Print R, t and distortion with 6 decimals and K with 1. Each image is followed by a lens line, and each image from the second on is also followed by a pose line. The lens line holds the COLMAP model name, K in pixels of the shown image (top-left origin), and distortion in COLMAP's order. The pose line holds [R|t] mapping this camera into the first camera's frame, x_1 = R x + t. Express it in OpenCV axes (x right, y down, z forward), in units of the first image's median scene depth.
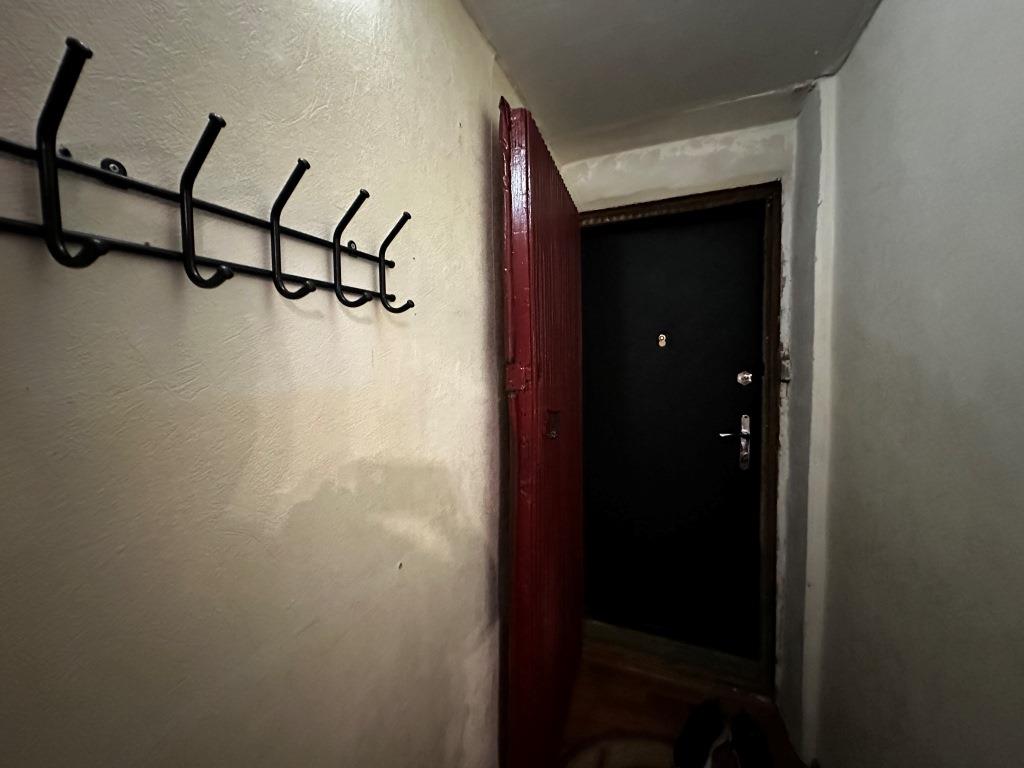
lens RADIAL K [[406.9, 0, 513.2], [0, 406.9, 380.8], [0, 0, 1]] dist [-0.003507, 0.000457]
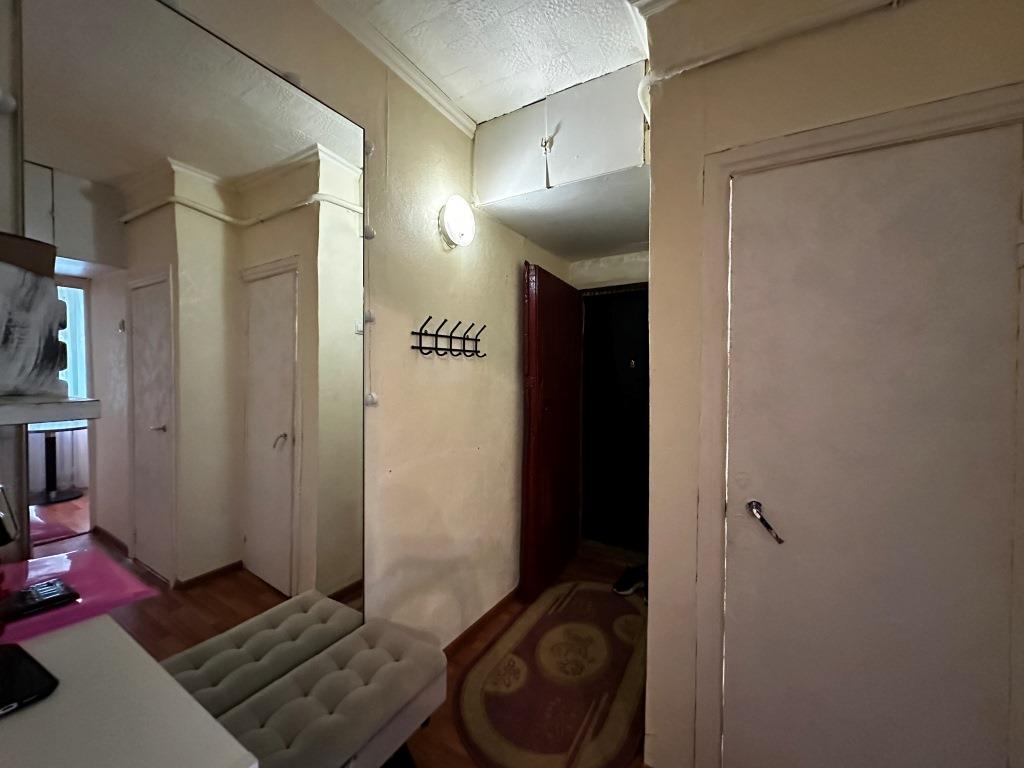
lens RADIAL K [[406.9, 0, 506.1], [0, 406.9, 386.2], [0, 0, 1]] dist [-0.003507, 0.000457]
pose [[0.983974, 0.027184, -0.176230, 0.305486], [-0.031344, 0.999291, -0.020864, 0.074009], [0.175538, 0.026053, 0.984128, -1.346041]]
